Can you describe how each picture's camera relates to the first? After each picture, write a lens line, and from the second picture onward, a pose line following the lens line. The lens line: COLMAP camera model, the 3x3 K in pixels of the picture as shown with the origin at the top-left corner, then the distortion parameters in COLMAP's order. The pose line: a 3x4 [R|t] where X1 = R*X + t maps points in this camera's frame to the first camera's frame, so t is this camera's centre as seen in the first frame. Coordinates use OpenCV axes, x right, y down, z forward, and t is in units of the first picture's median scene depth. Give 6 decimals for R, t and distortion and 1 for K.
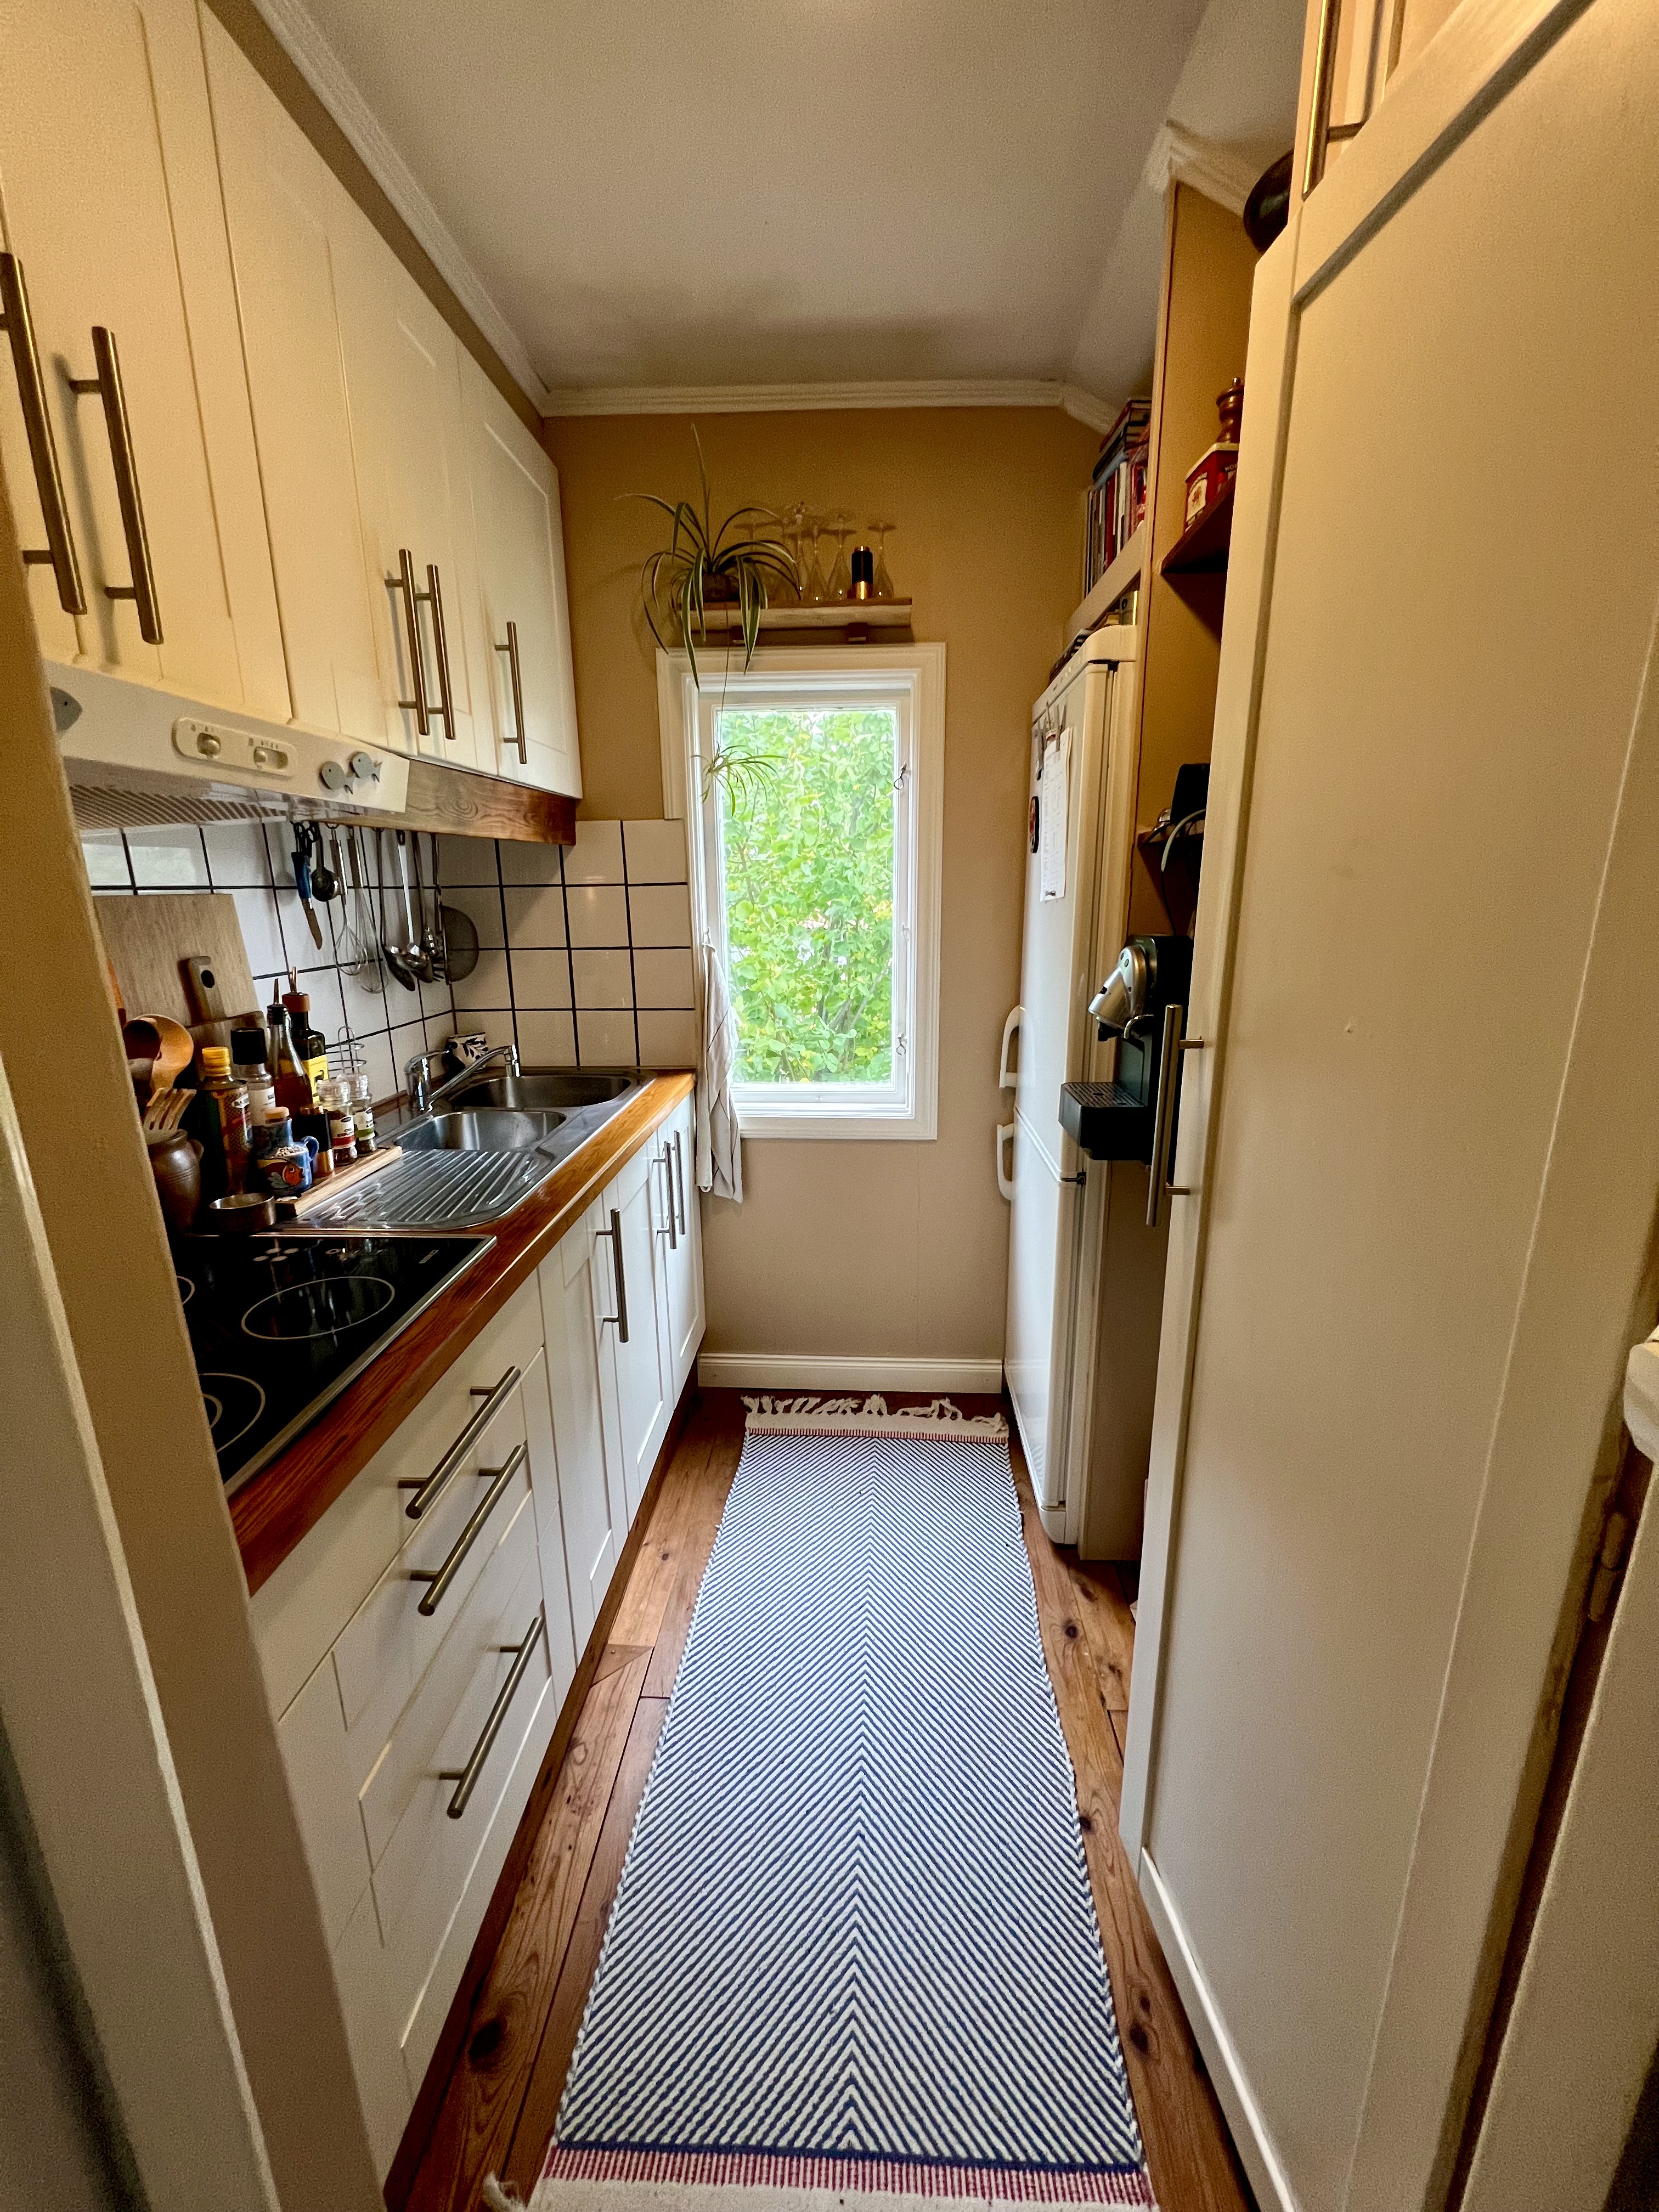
lens RADIAL K [[887.7, 0, 823.5], [0, 887.7, 1105.2], [0, 0, 1]] dist [0.000027, 0.000229]
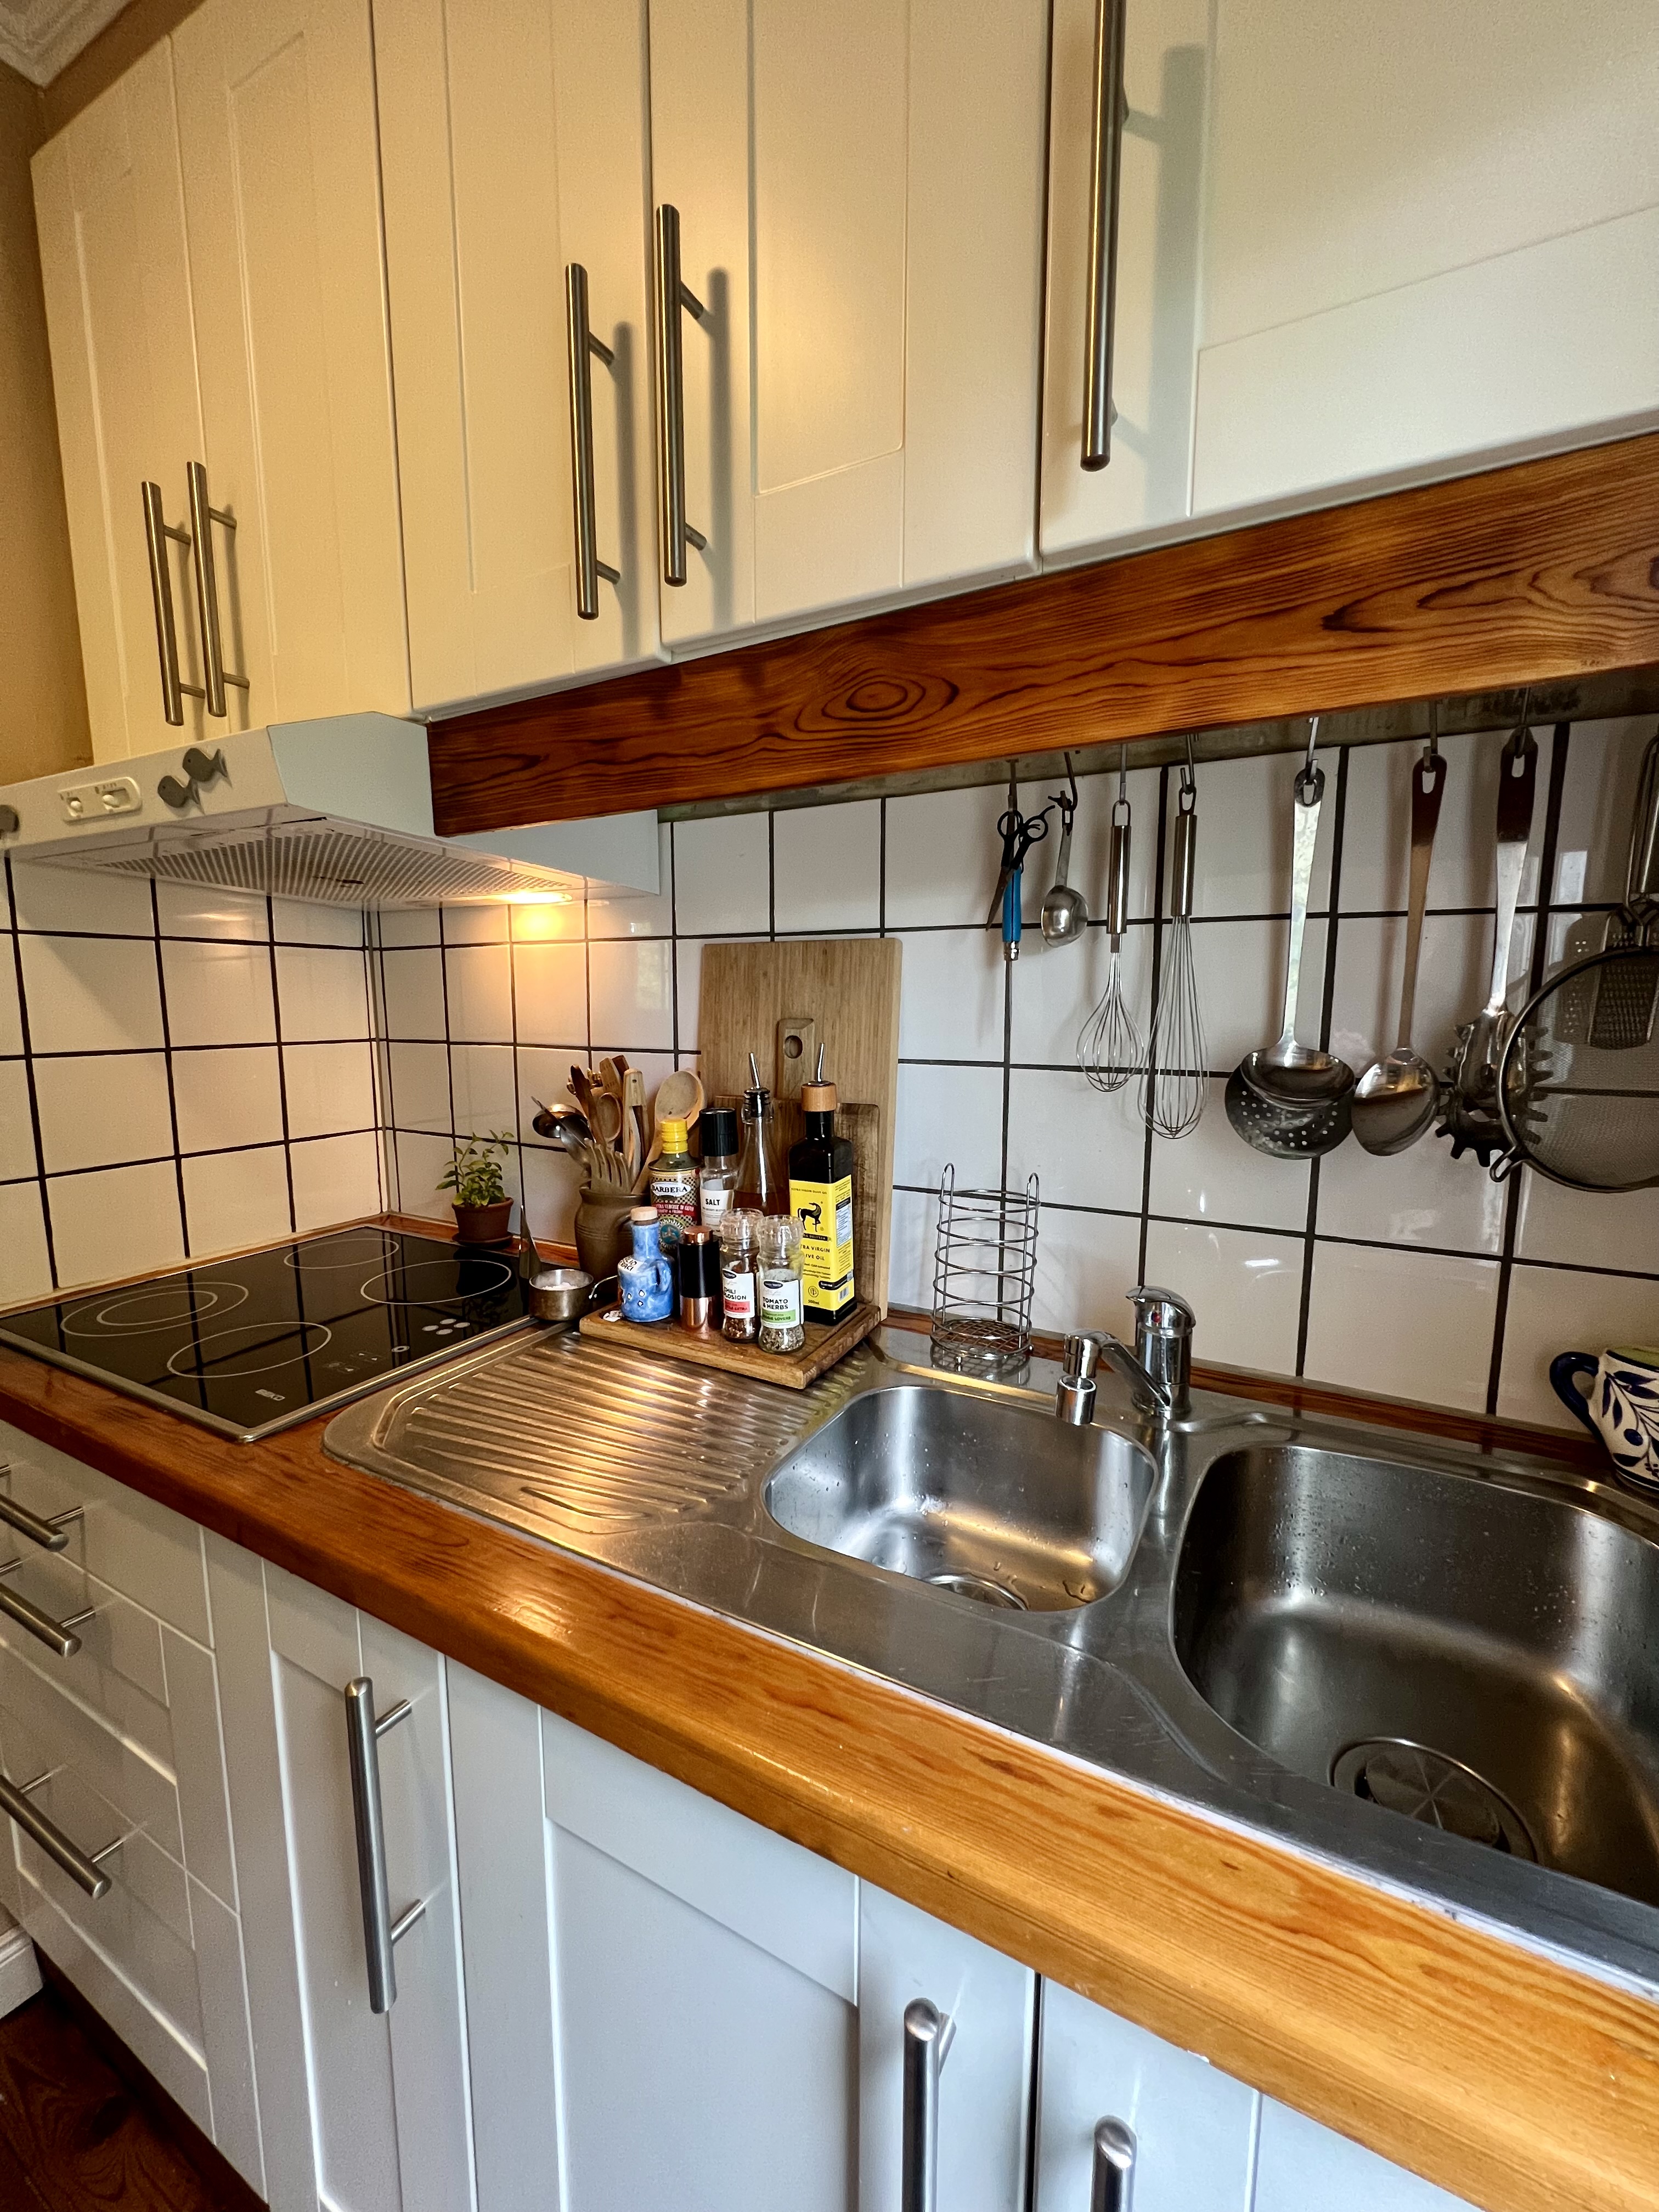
lens RADIAL K [[889.0, 0, 828.0], [0, 889.0, 1105.4], [0, 0, 1]] dist [-0.001921, -0.000100]
pose [[-0.428796, 0.122269, -0.895089, 0.000104], [-0.215214, 0.948448, 0.232658, -0.265491], [0.877392, 0.292399, -0.380377, 1.262846]]
